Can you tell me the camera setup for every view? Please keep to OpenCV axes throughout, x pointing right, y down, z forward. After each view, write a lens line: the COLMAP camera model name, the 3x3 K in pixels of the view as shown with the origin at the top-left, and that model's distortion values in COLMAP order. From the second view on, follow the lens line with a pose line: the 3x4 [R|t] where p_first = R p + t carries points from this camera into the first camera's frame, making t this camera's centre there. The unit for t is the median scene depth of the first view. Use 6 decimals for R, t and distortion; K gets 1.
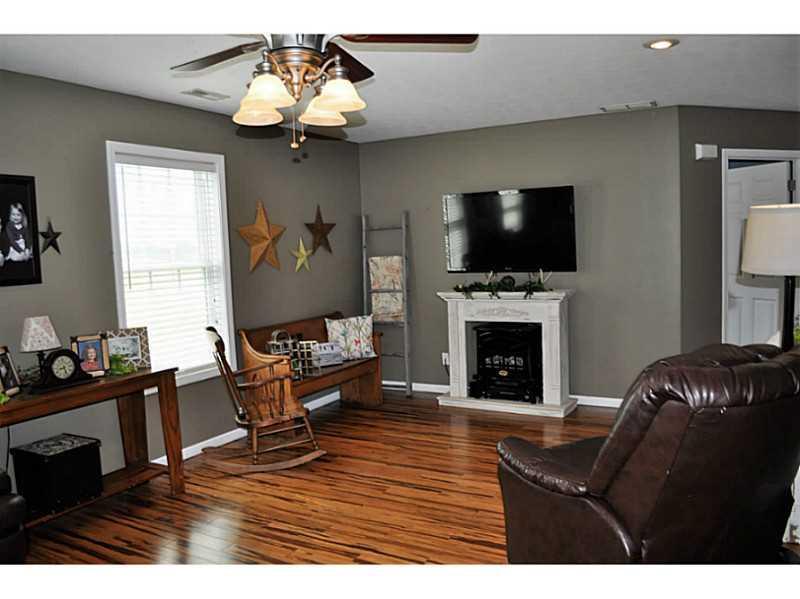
lens RADIAL K [[642.7, 0, 400.0], [0, 642.7, 299.5], [0, 0, 1]] dist [-0.069610, 0.002310]
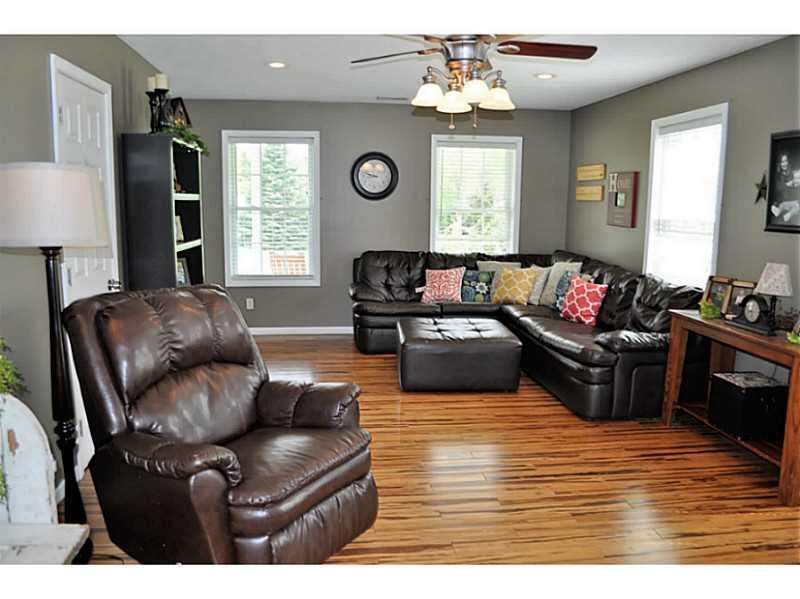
lens RADIAL K [[642.7, 0, 400.0], [0, 642.7, 299.5], [0, 0, 1]] dist [-0.069610, 0.002310]
pose [[-0.807483, 0.118105, -0.577946, 0.403903], [-0.029398, 0.970477, 0.239394, -0.107261], [0.589157, 0.210298, -0.780172, 1.050595]]
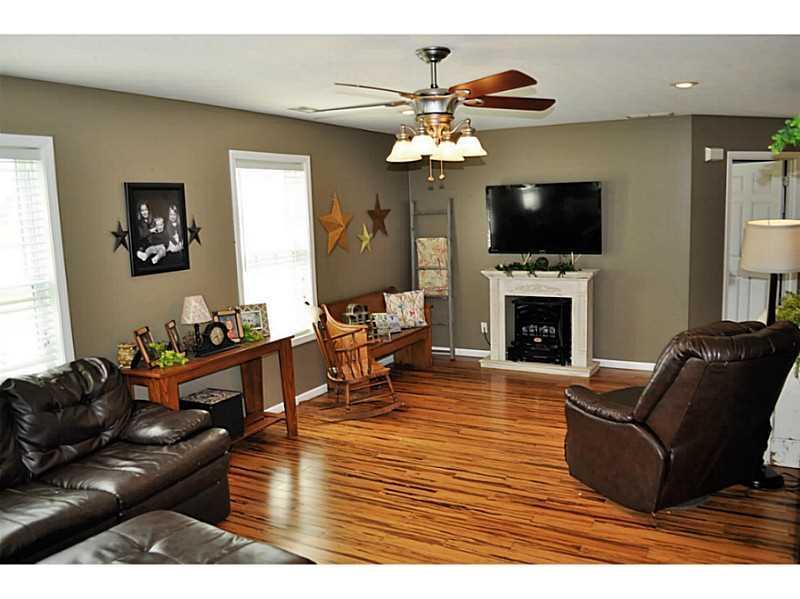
lens RADIAL K [[662.8, 0, 400.6], [0, 662.8, 303.3], [0, 0, 1]] dist [-0.067979, 0.000321]
pose [[0.999864, 0.002257, 0.016341, -0.130268], [-0.003222, 0.998235, 0.059299, -0.027882], [-0.016178, -0.059343, 0.998107, -0.240923]]
